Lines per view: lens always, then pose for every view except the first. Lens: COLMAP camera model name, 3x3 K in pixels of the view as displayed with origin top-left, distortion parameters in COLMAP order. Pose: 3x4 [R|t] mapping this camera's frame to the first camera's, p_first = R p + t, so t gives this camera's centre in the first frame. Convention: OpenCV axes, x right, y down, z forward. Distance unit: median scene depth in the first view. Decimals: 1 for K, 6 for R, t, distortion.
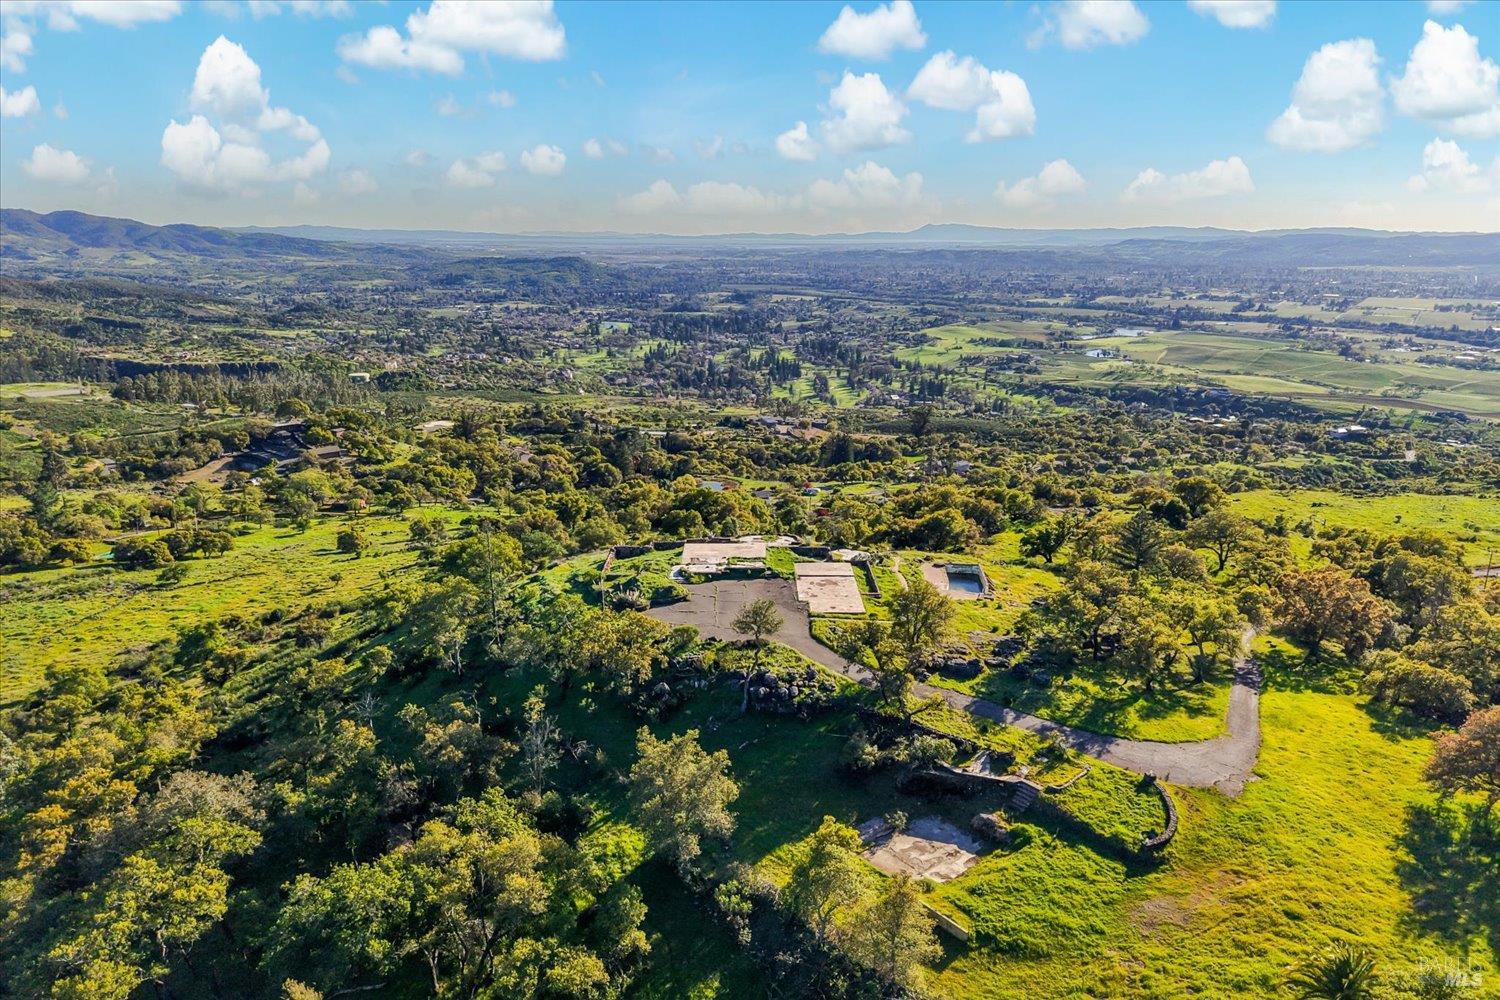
lens RADIAL K [[990.2, 0, 756.7], [0, 990.2, 497.8], [0, 0, 1]] dist [0.038376, -0.046905]
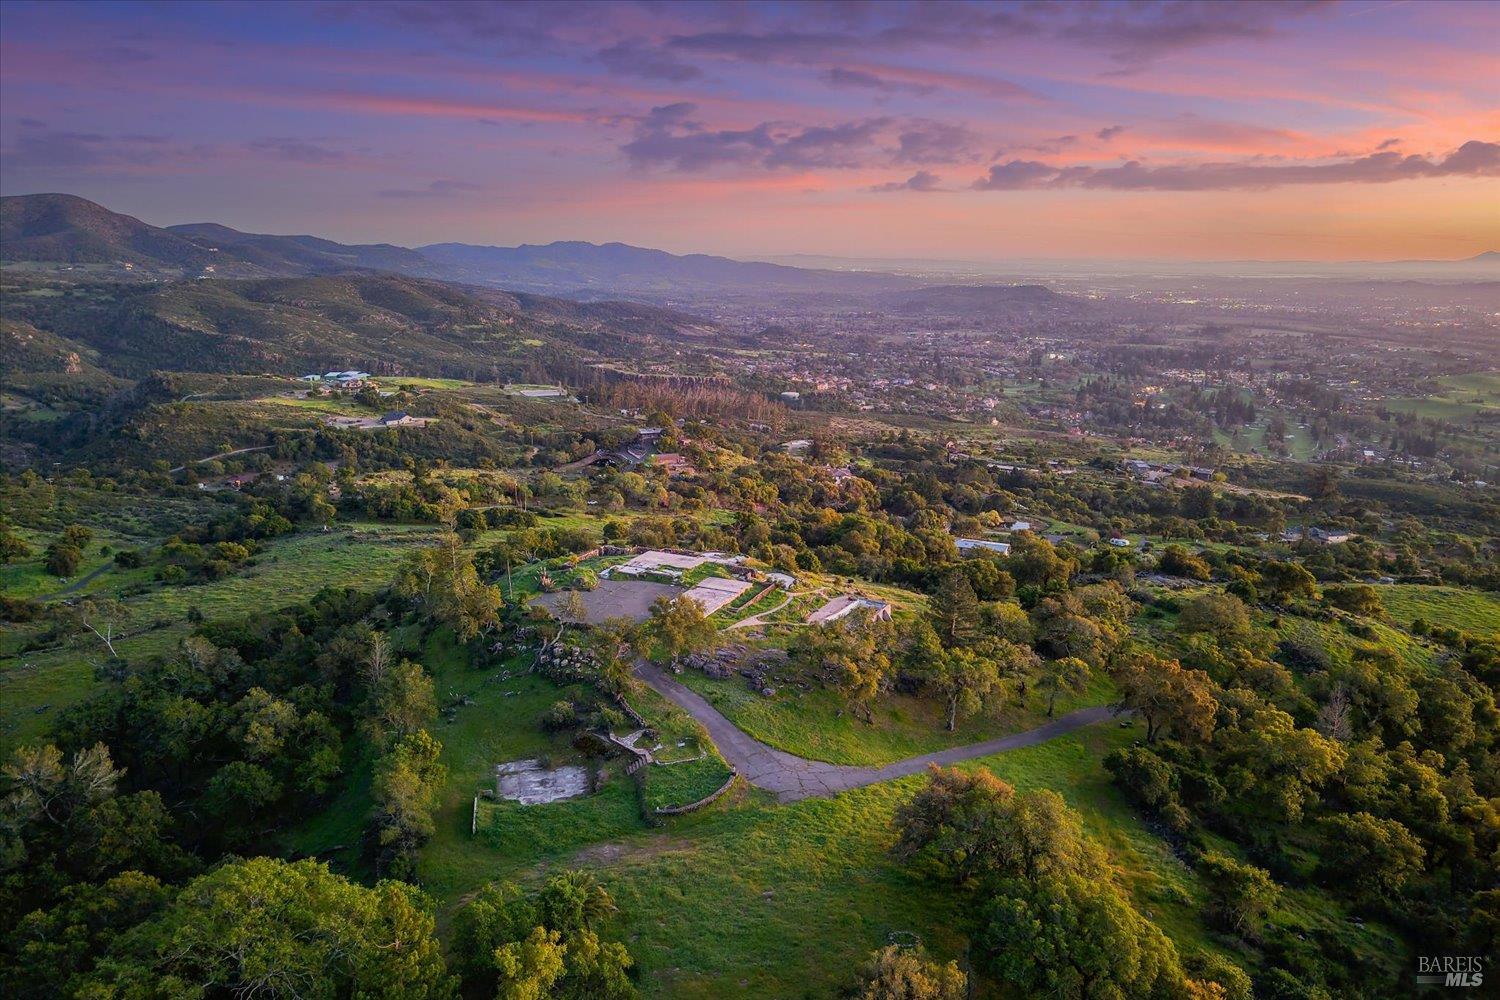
lens RADIAL K [[992.3, 0, 756.6], [0, 992.3, 498.1], [0, 0, 1]] dist [0.058248, -0.076619]
pose [[0.899022, 0.102892, -0.425645, 0.030967], [-0.114330, 0.993442, -0.001335, -0.001635], [0.422716, 0.049864, 0.904889, -0.002728]]
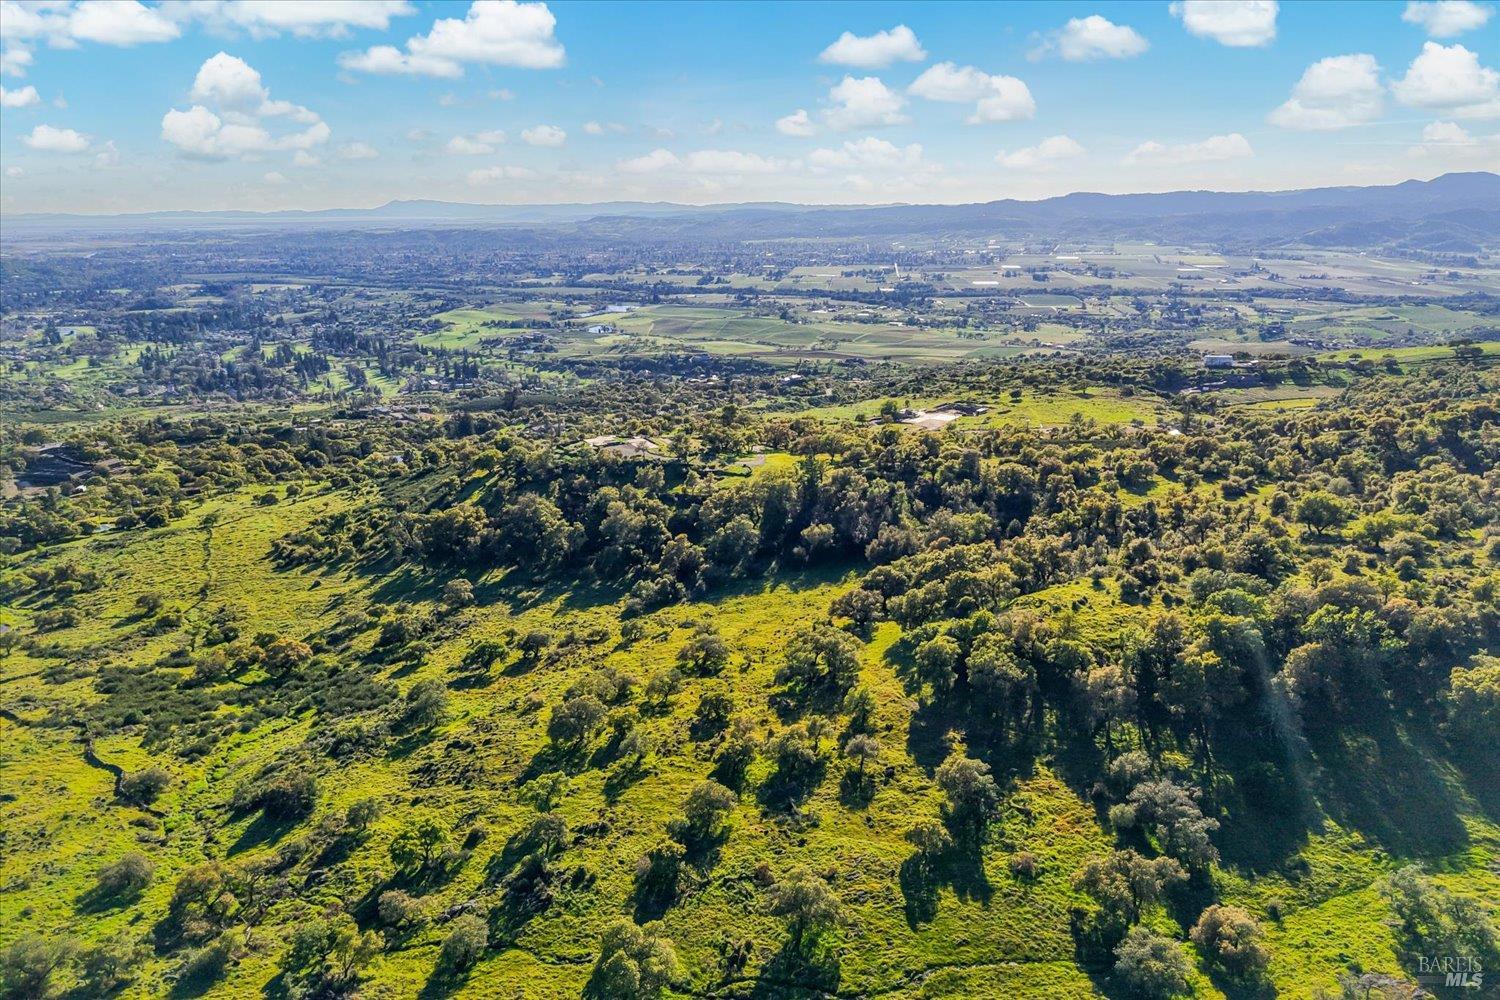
lens RADIAL K [[973.6, 0, 750.0], [0, 973.6, 500.0], [0, 0, 1]] dist [0.126242, -0.219779]
pose [[0.879362, -0.144457, 0.453712, -0.053379], [0.132031, 0.989480, 0.059144, 0.006404], [-0.457482, 0.007895, 0.889184, -0.096882]]
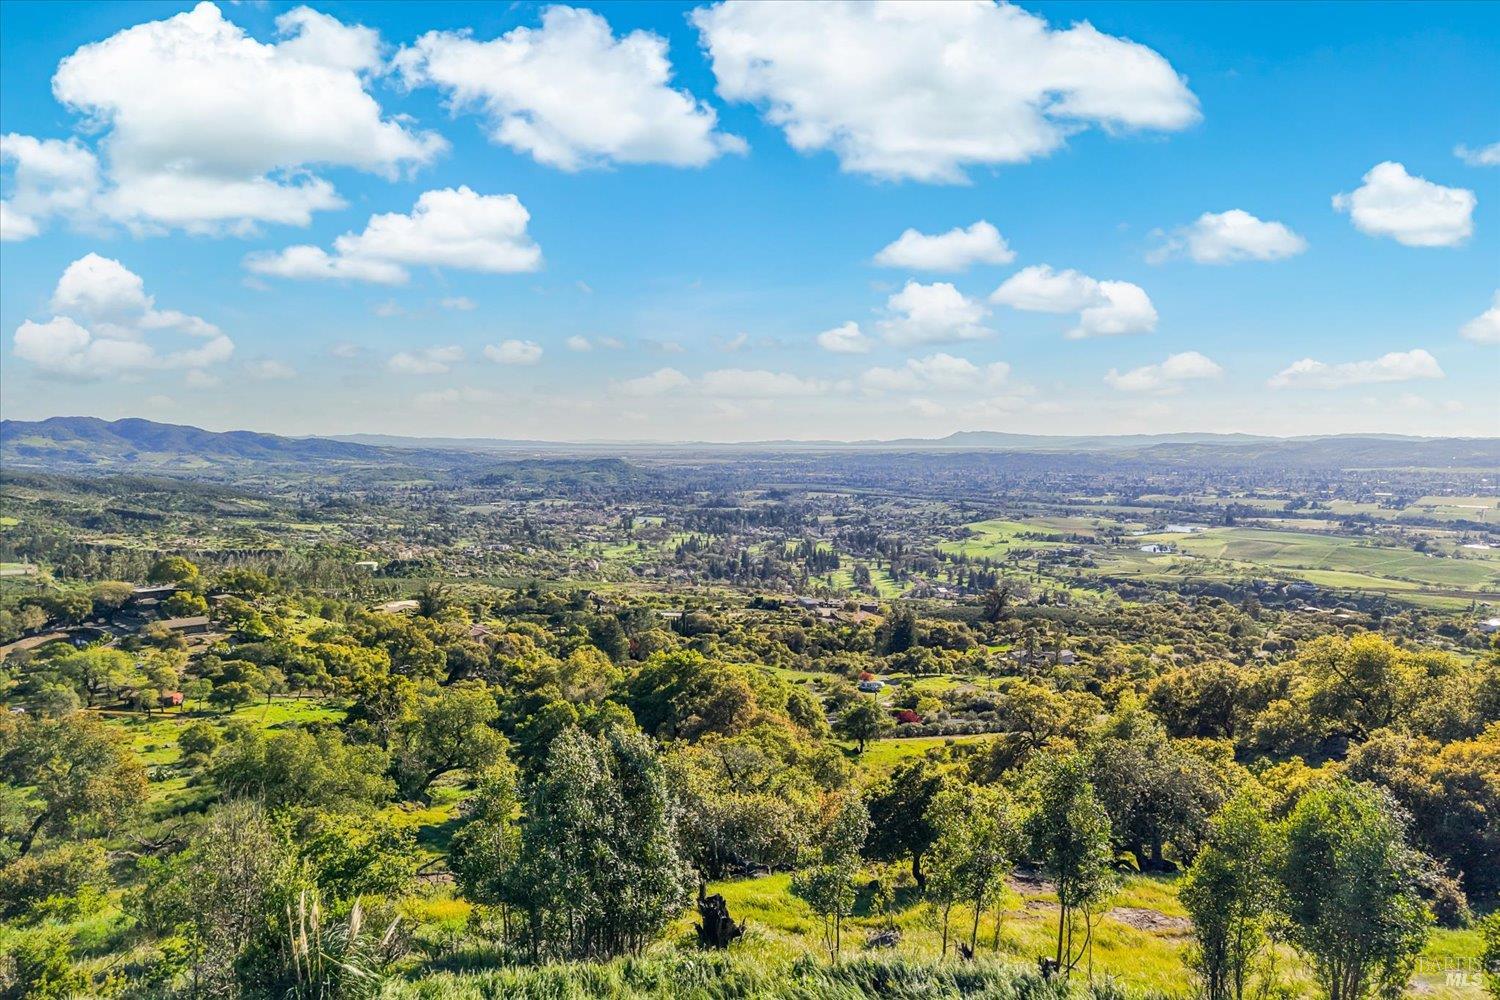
lens RADIAL K [[992.3, 0, 756.6], [0, 992.3, 498.1], [0, 0, 1]] dist [0.058248, -0.076619]
pose [[0.999340, -0.000628, -0.036308, -0.000338], [-0.006653, 0.979762, -0.200057, 0.000989], [0.035699, 0.200167, 0.979111, 0.055517]]
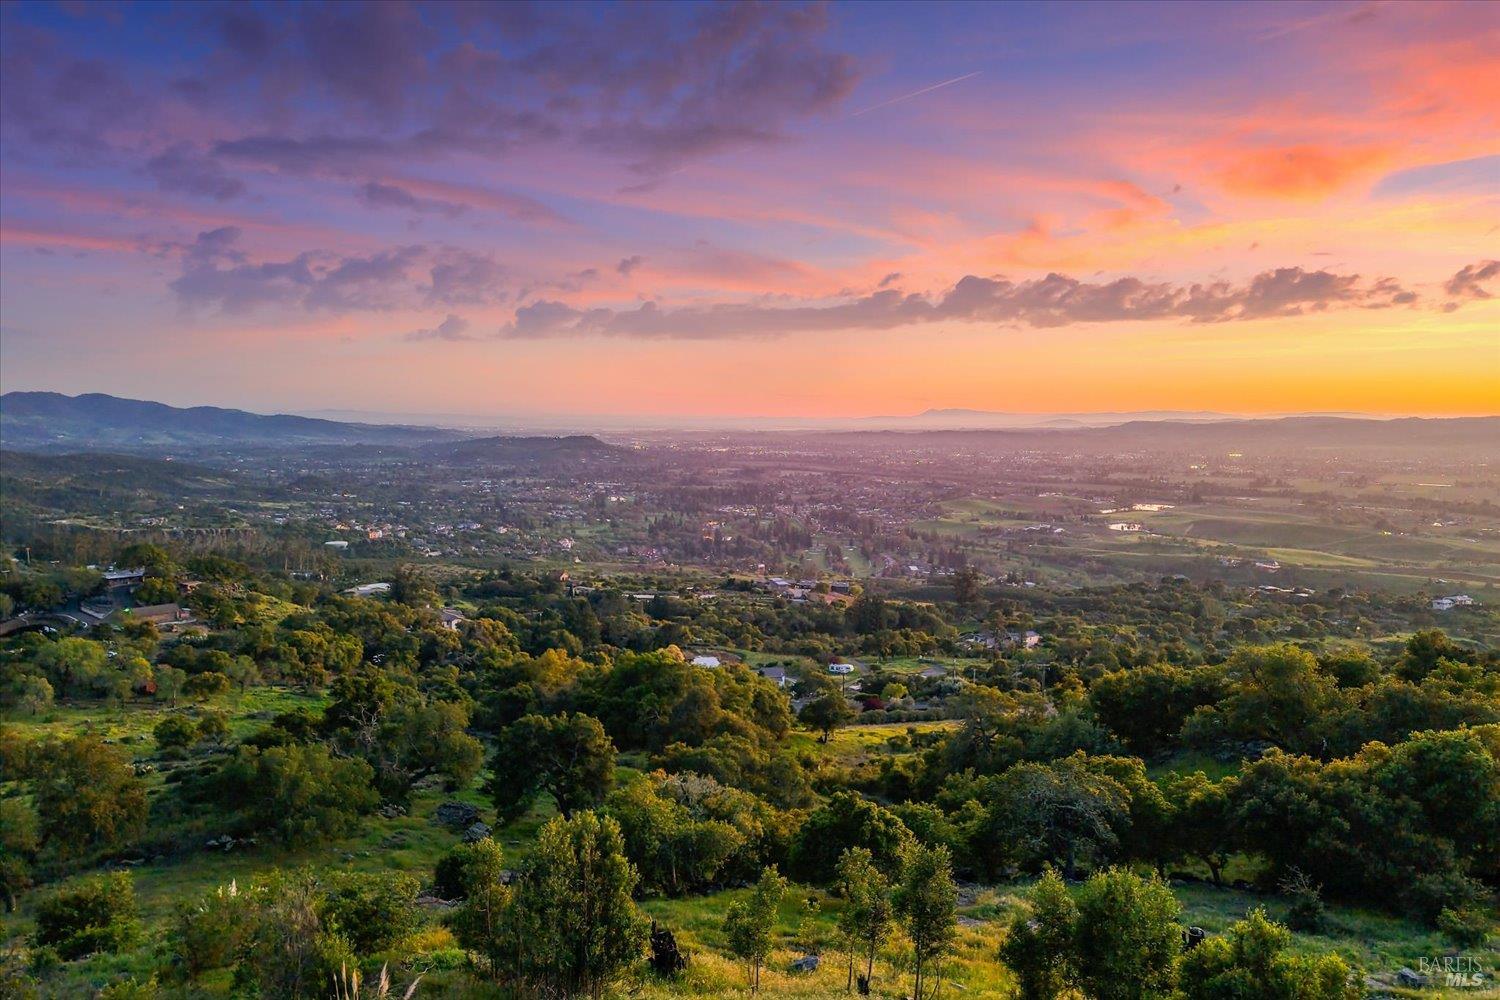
lens RADIAL K [[992.3, 0, 756.6], [0, 992.3, 498.1], [0, 0, 1]] dist [0.058248, -0.076619]
pose [[0.999956, 0.000697, -0.009357, 0.000044], [-0.002349, 0.984088, -0.177669, -0.000015], [0.009085, 0.177683, 0.984046, 0.053626]]
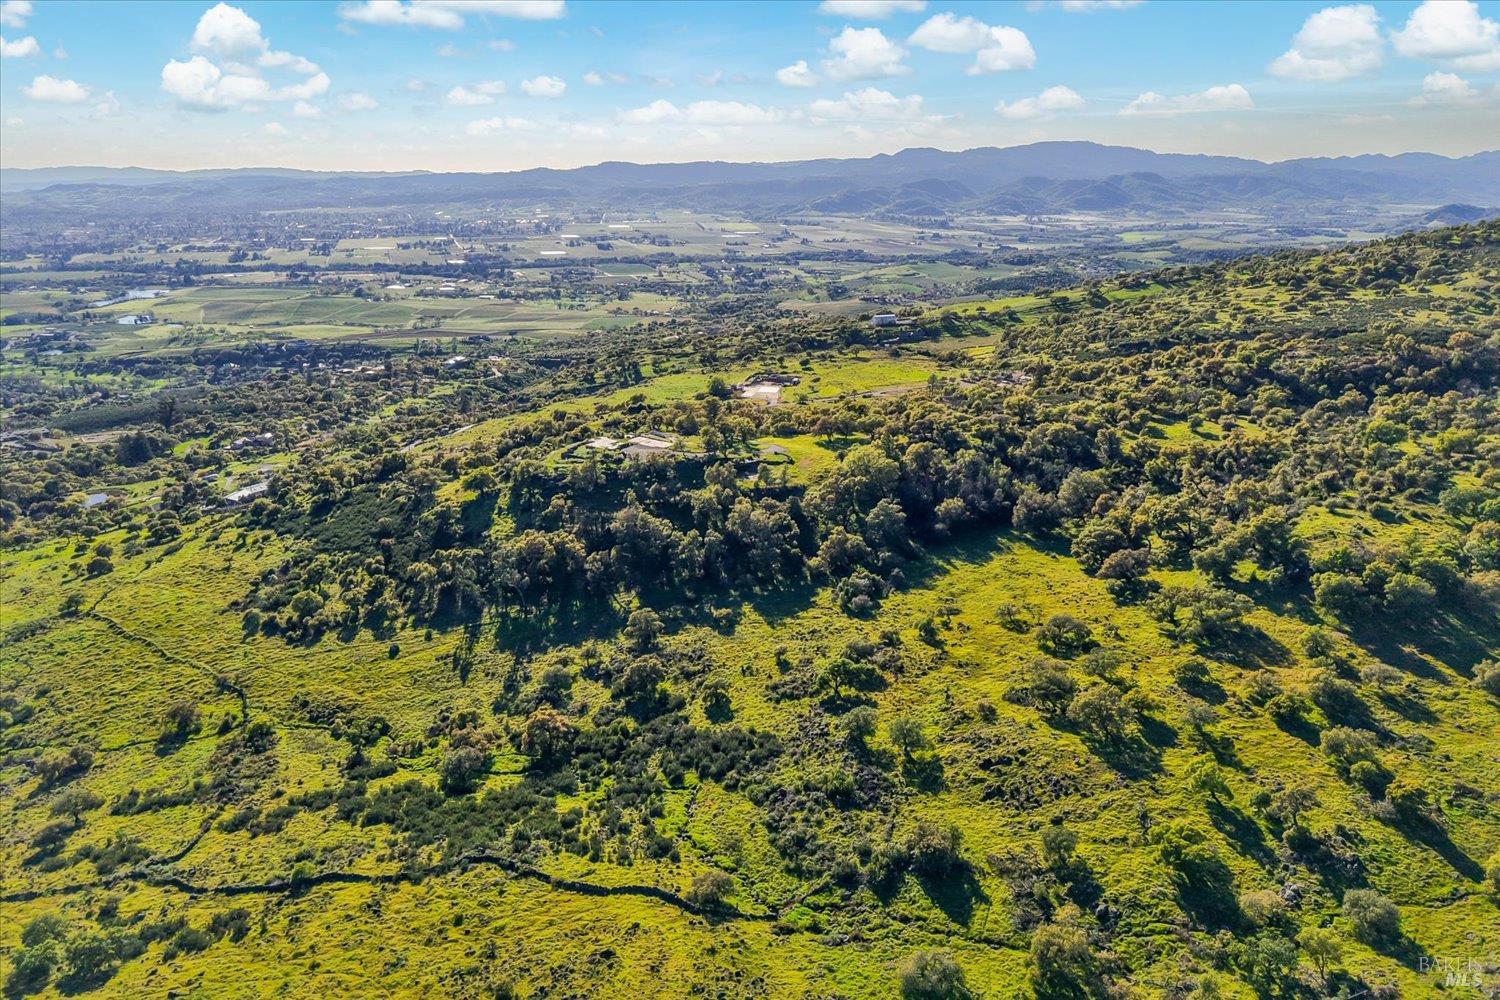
lens RADIAL K [[999.2, 0, 740.3], [0, 999.2, 497.5], [0, 0, 1]] dist [-0.000559, -0.004691]
pose [[0.595183, -0.252297, 0.762957, -0.103831], [0.210768, 0.965208, 0.154759, -0.007494], [-0.775457, 0.068697, 0.627652, -0.051608]]
